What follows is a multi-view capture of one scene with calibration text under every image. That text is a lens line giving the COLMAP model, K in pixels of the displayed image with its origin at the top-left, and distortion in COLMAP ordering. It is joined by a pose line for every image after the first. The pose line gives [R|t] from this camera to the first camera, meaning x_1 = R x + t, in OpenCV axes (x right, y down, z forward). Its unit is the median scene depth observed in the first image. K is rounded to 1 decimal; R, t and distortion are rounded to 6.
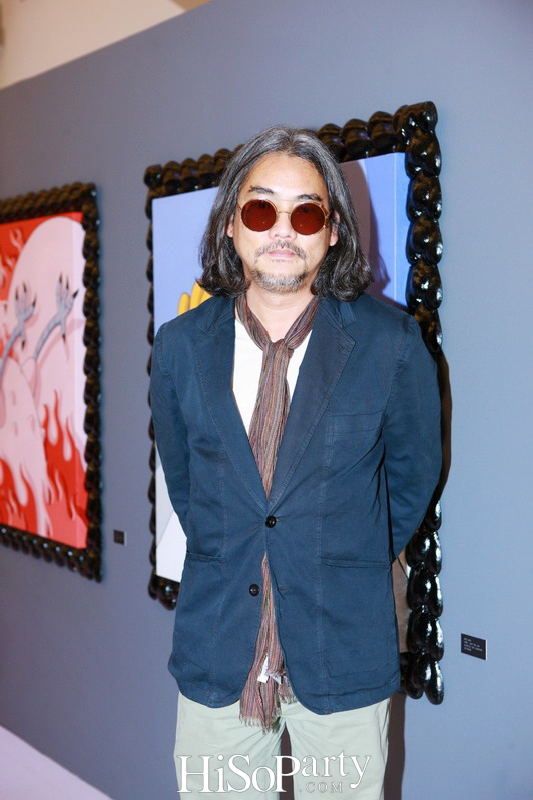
lens RADIAL K [[1178.9, 0, 268.6], [0, 1178.9, 402.8], [0, 0, 1]] dist [0.197709, 0.000000]
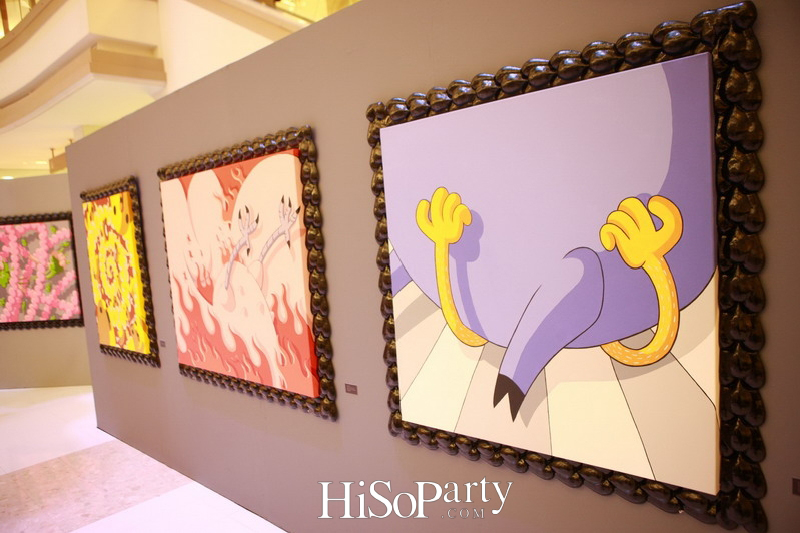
lens RADIAL K [[566.8, 0, 393.4], [0, 566.8, 261.9], [0, 0, 1]] dist [-0.081283, 0.036770]
pose [[0.975871, -0.094501, 0.196839, -0.176106], [0.093369, 0.995518, 0.015044, -0.031631], [-0.197378, 0.003698, 0.980320, 0.338017]]
